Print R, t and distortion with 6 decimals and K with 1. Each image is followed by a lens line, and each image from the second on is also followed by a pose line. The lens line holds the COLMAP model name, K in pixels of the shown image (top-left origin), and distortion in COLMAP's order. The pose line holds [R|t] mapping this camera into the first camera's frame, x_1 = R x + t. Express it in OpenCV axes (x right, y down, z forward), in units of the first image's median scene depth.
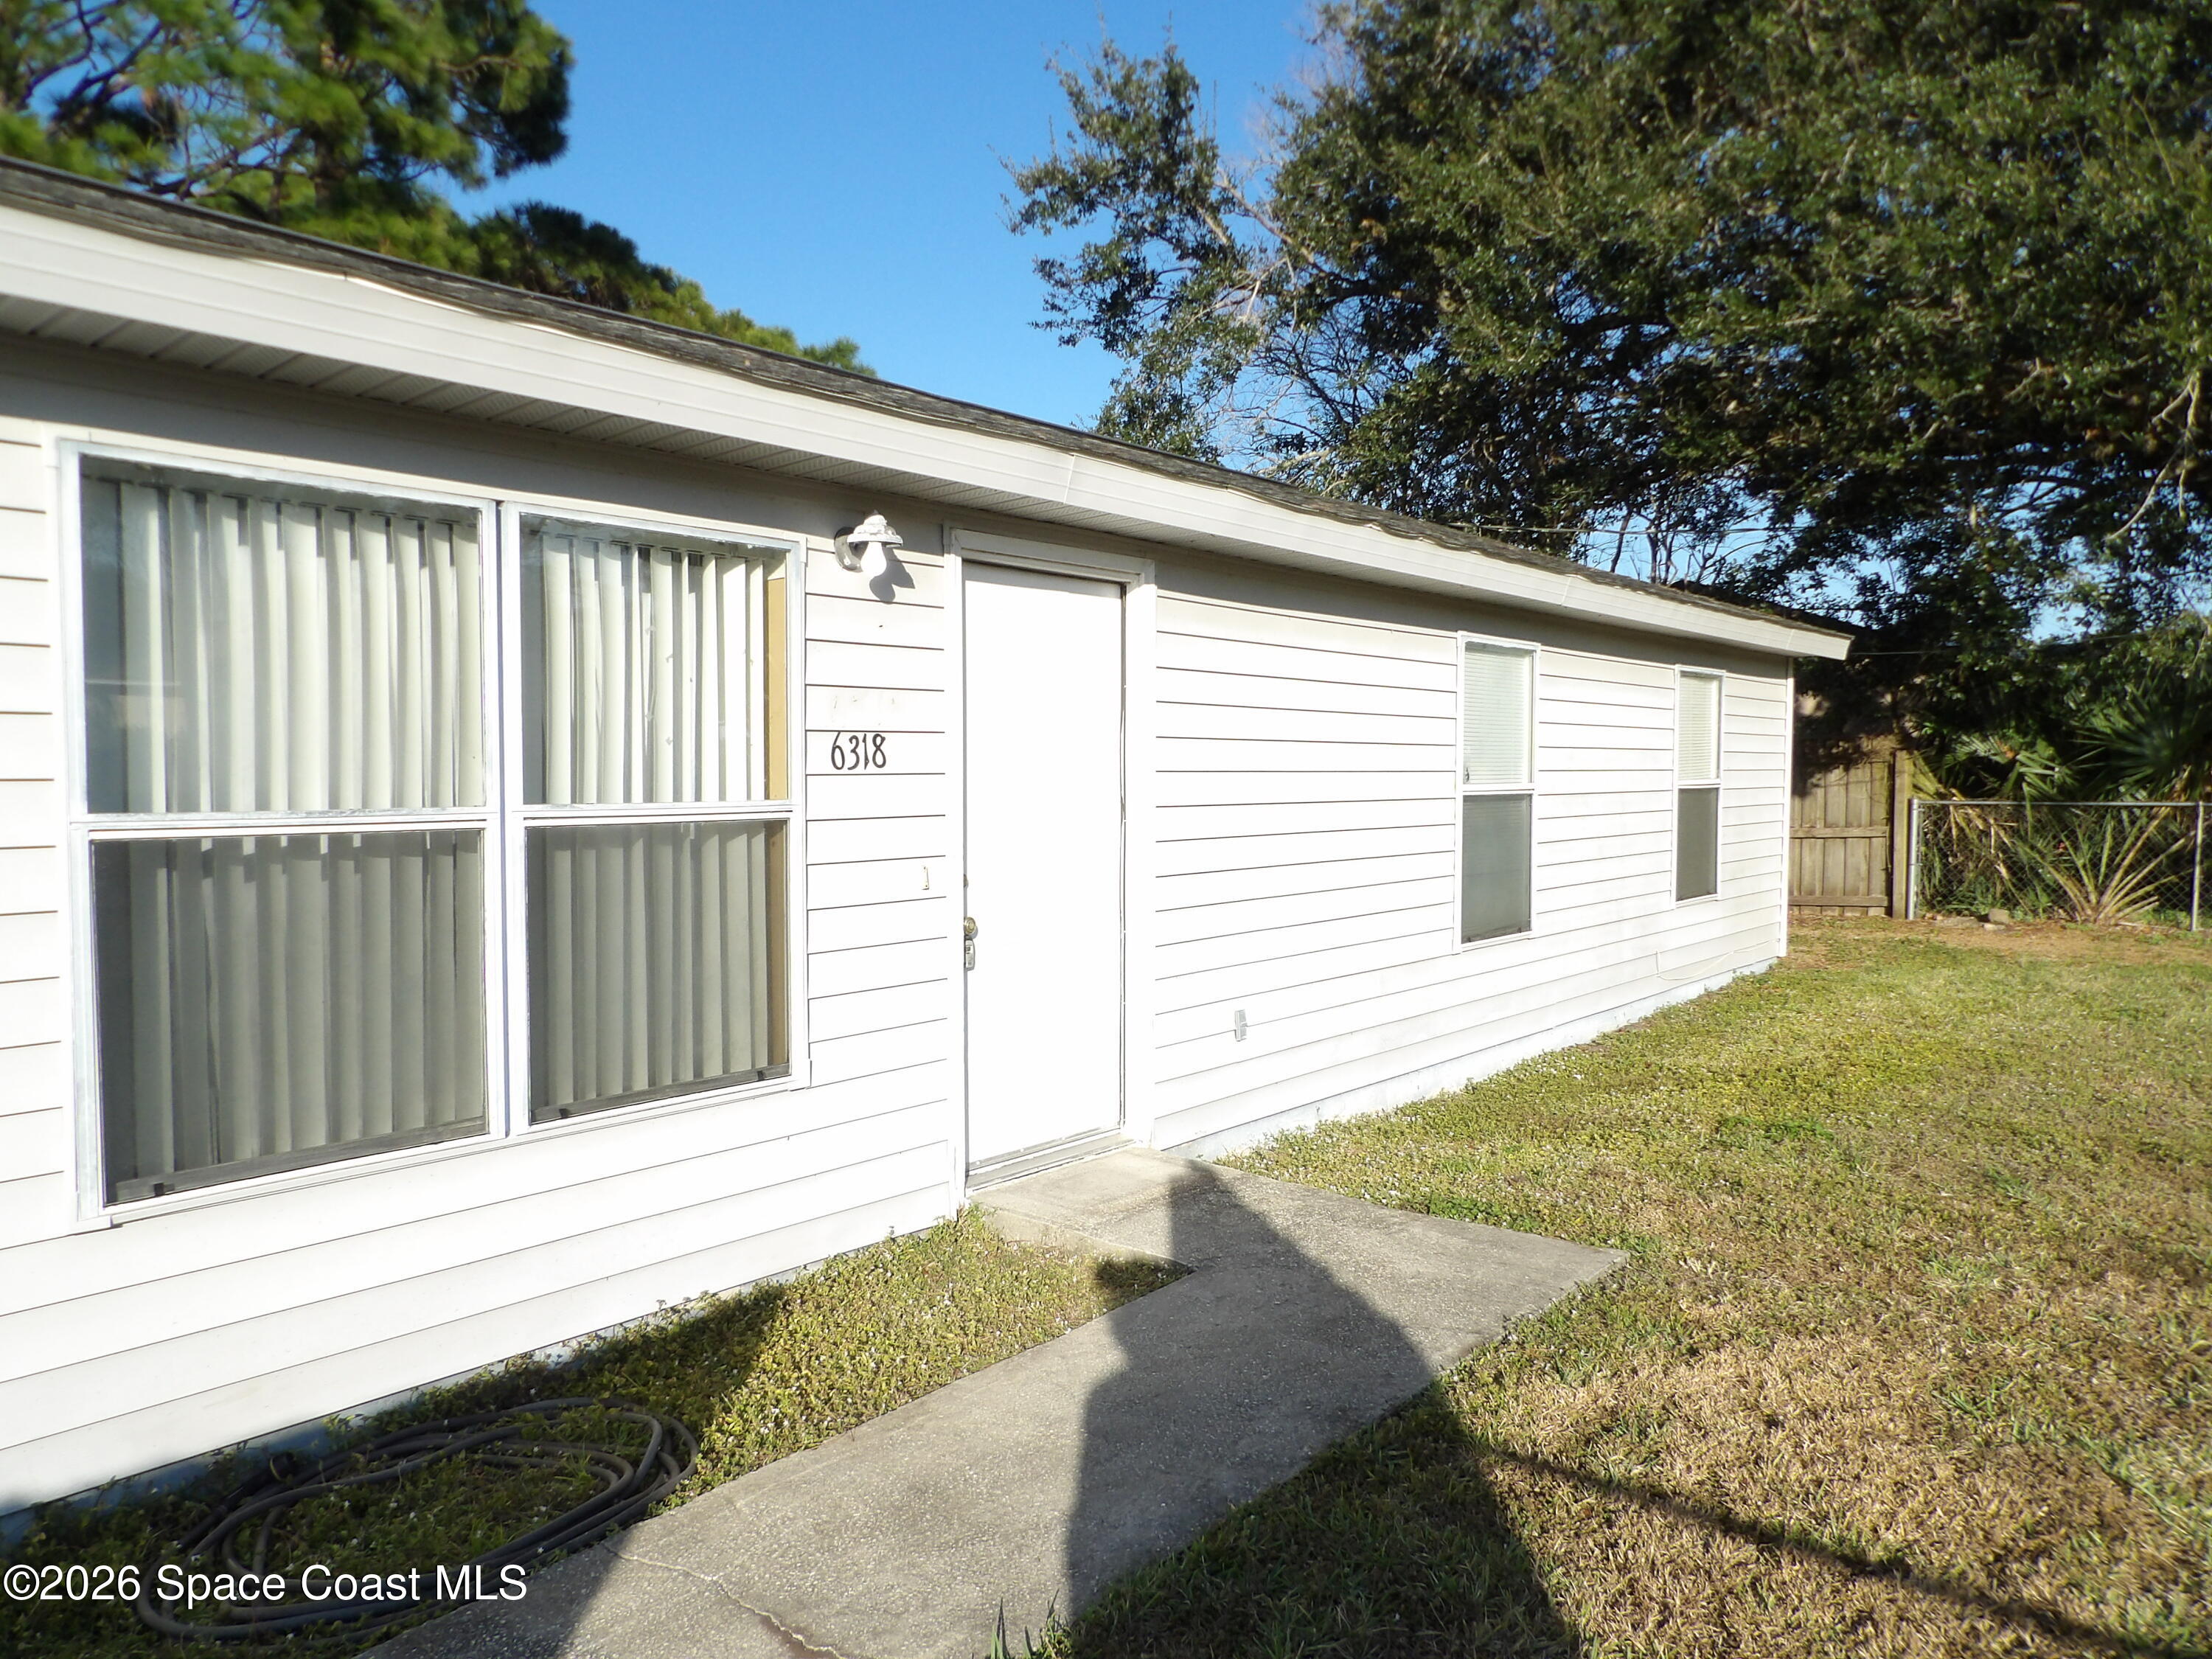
lens RADIAL K [[1598.0, 0, 1100.6], [0, 1598.0, 828.6], [0, 0, 1]] dist [-0.031497, 0.045459]
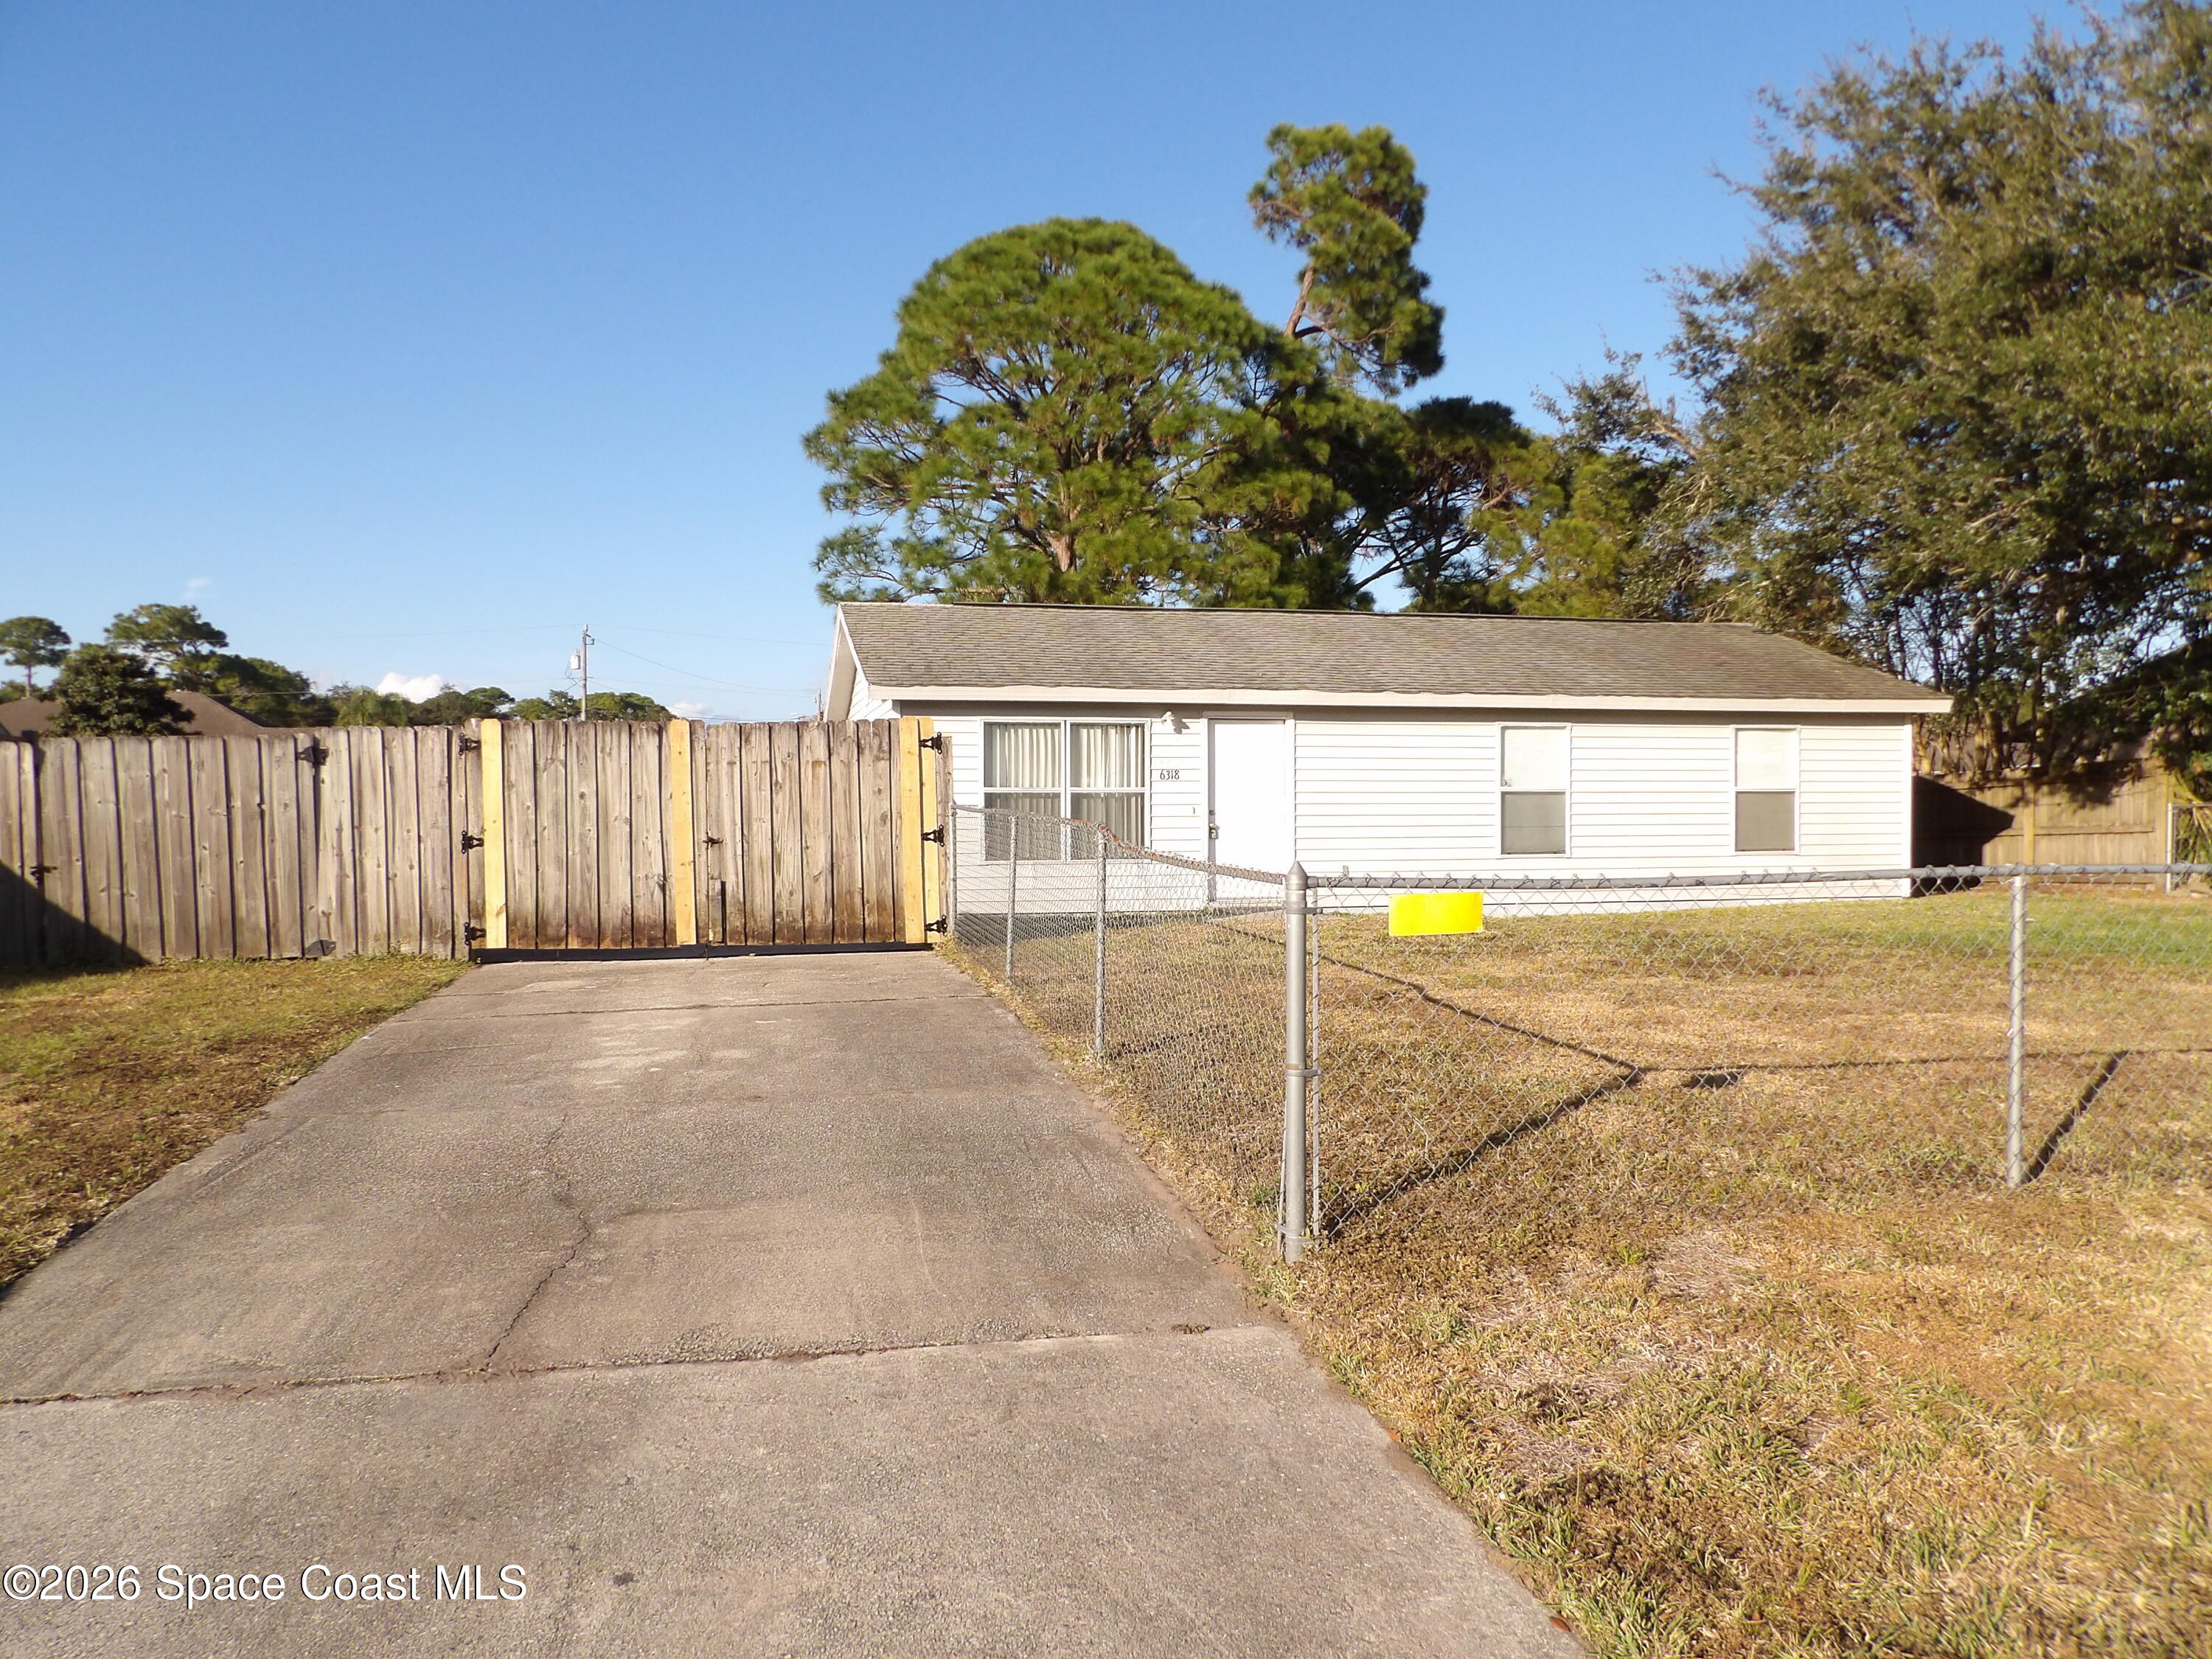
lens RADIAL K [[1598.0, 0, 1107.2], [0, 1598.0, 832.6], [0, 0, 1]] dist [-0.031497, 0.045459]
pose [[0.788819, 0.006065, -0.614596, 1.997322], [-0.020283, 0.999664, -0.016169, 0.147182], [0.614291, 0.025220, 0.788676, -1.993308]]
